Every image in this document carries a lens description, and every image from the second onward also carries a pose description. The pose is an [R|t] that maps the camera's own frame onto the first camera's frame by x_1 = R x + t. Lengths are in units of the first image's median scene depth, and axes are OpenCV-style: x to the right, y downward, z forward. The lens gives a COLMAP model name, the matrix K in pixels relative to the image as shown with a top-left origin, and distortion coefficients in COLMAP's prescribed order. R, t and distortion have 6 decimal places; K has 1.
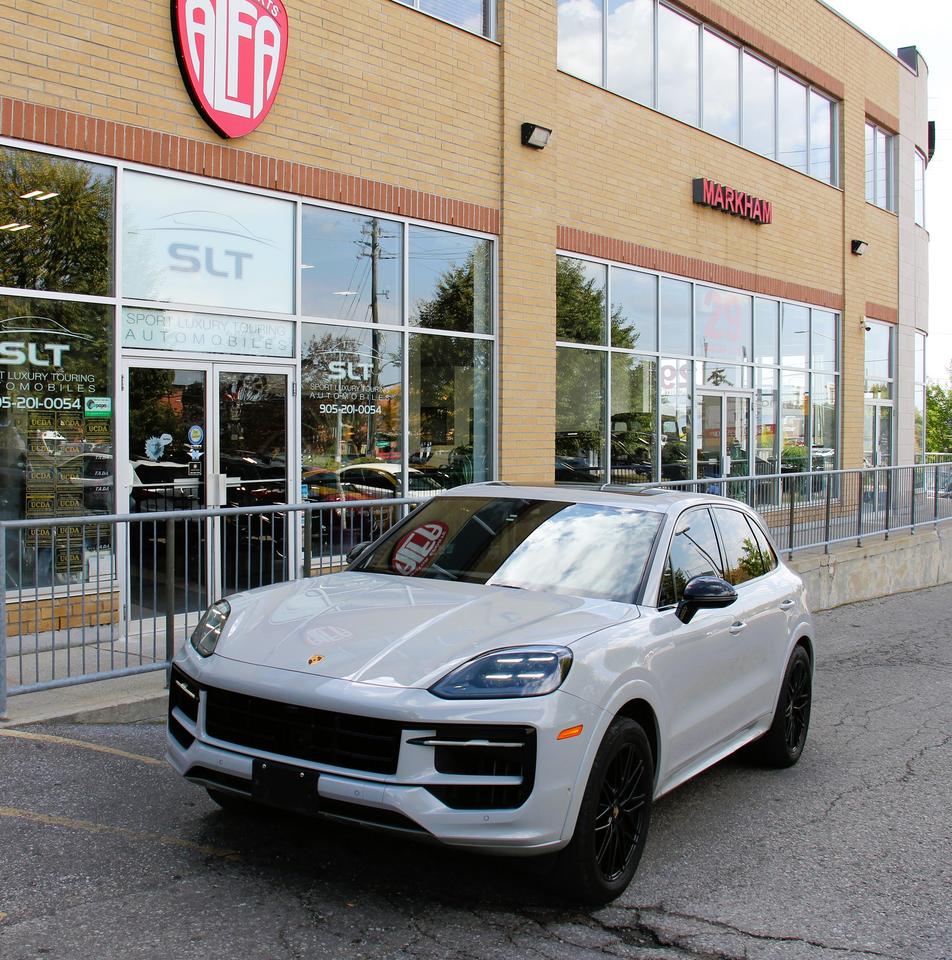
lens RADIAL K [[1337.5, 0, 468.2], [0, 1337.5, 477.0], [0, 0, 1]] dist [-0.160986, 0.000000]
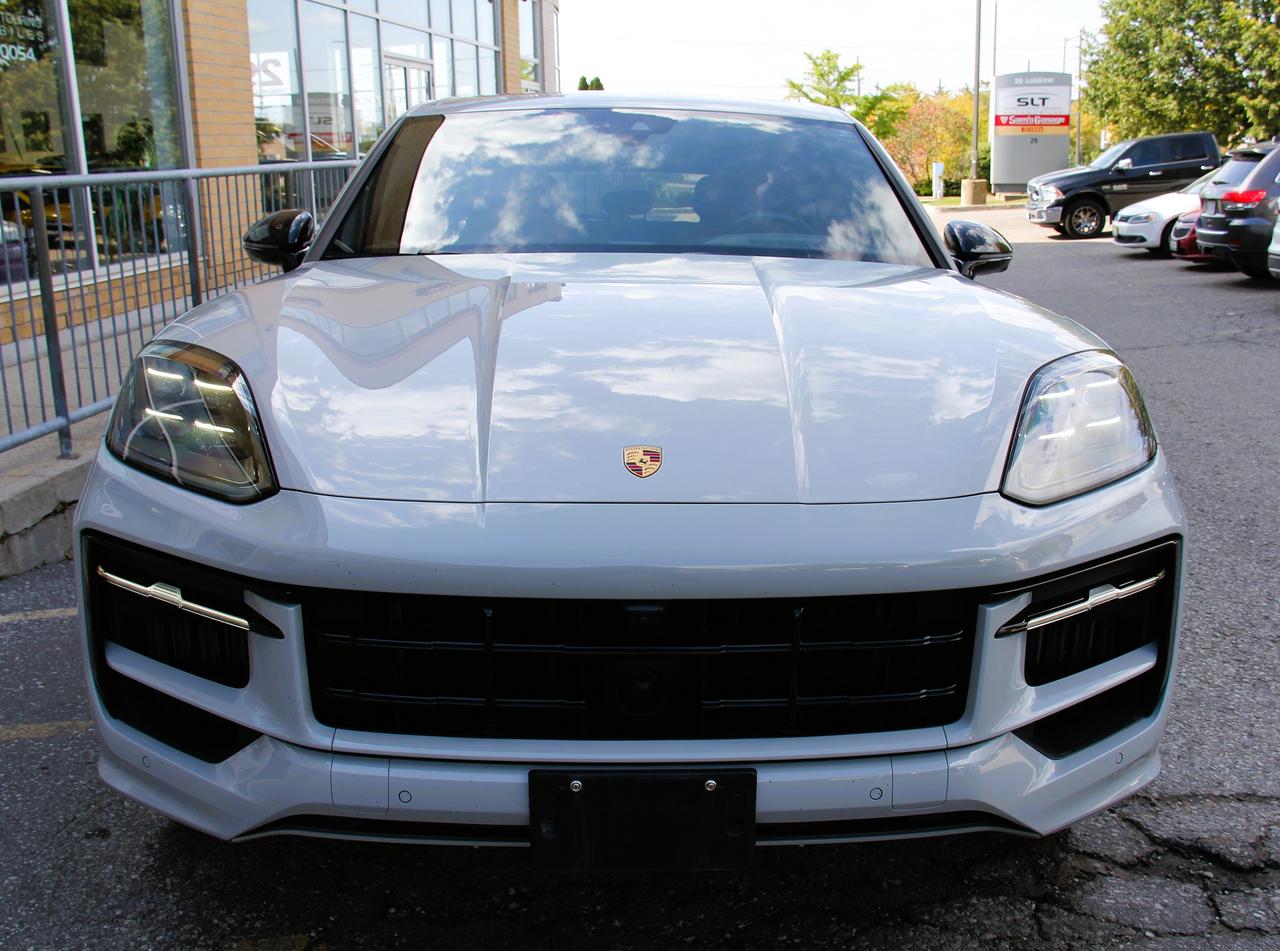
lens RADIAL K [[1235.0, 0, 697.9], [0, 1235.0, 470.0], [0, 0, 1]] dist [-0.098929, 0.000000]
pose [[0.841441, -0.158691, 0.516521, -0.160254], [0.044016, 0.972856, 0.227186, 0.036862], [-0.538553, -0.168428, 0.825586, 0.413110]]
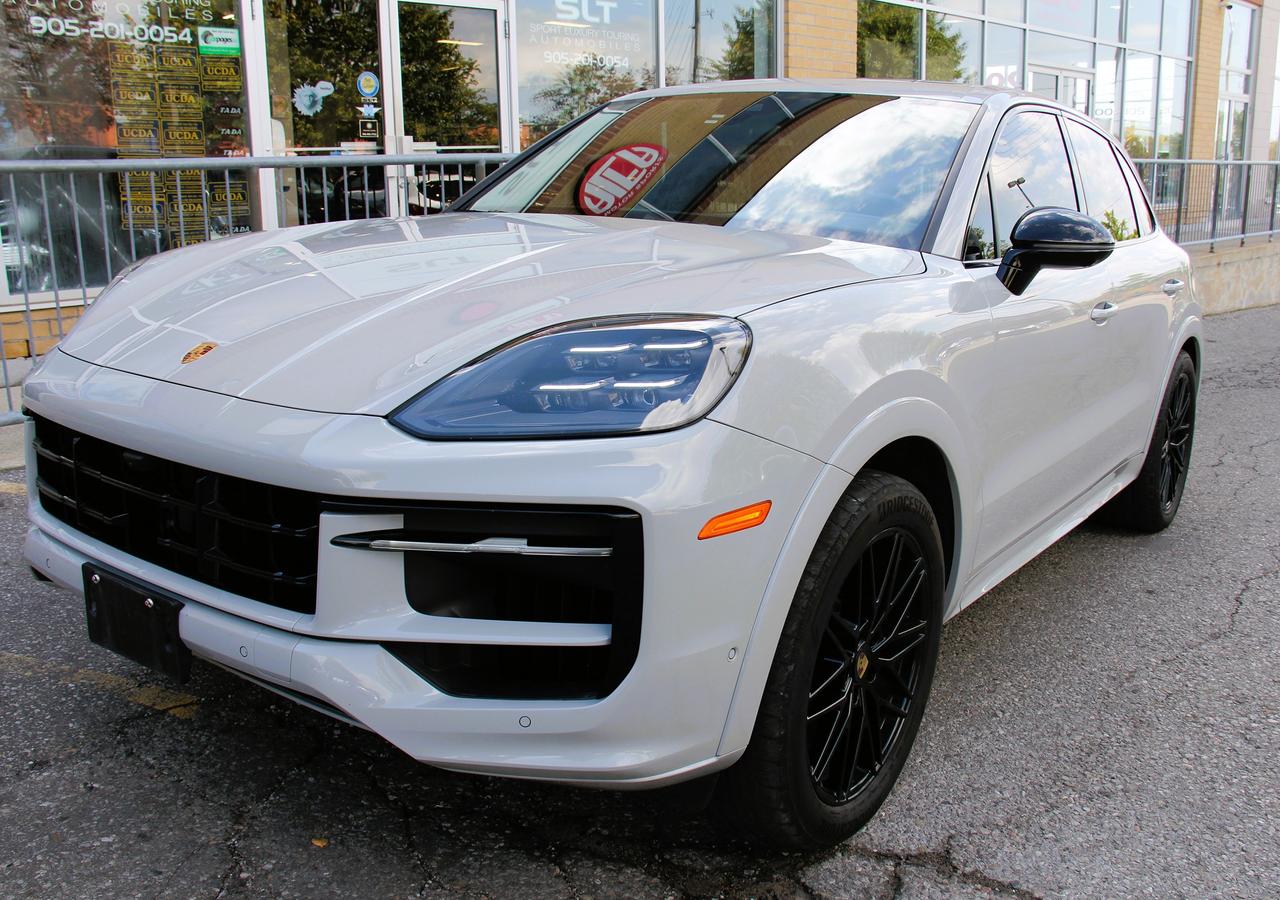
lens RADIAL K [[1188.7, 0, 696.6], [0, 1188.7, 465.1], [0, 0, 1]] dist [-0.162139, 0.133368]
pose [[0.995461, 0.008215, -0.094813, 0.056073], [0.011448, 0.978698, 0.204986, 0.054932], [0.094477, -0.205141, 0.974162, 0.356007]]
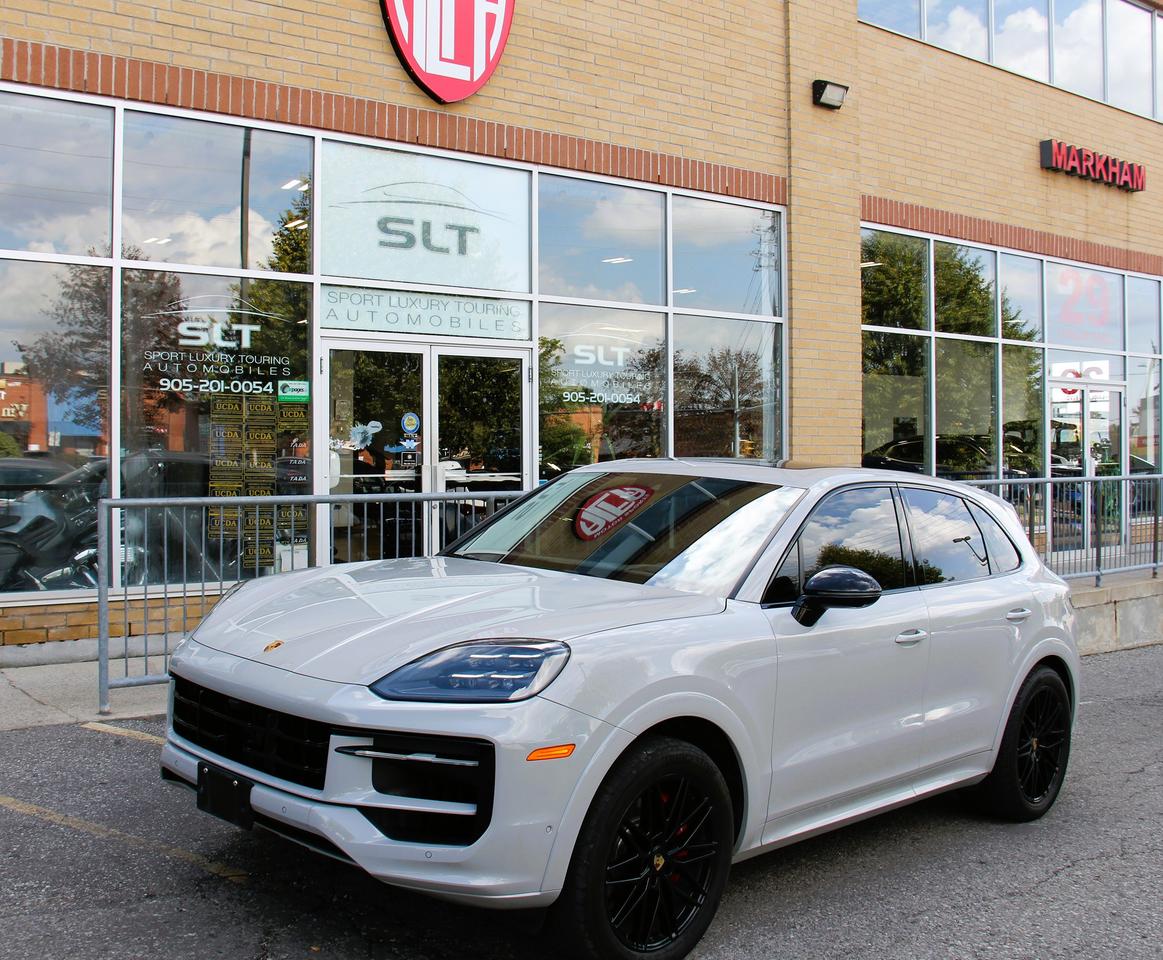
lens RADIAL K [[1346.2, 0, 539.3], [0, 1346.2, 460.8], [0, 0, 1]] dist [-0.142629, 0.000000]
pose [[0.959879, -0.004158, -0.280383, 0.161342], [-0.005053, 0.999471, -0.032122, 0.027396], [0.280368, 0.032251, 0.959351, 0.140704]]
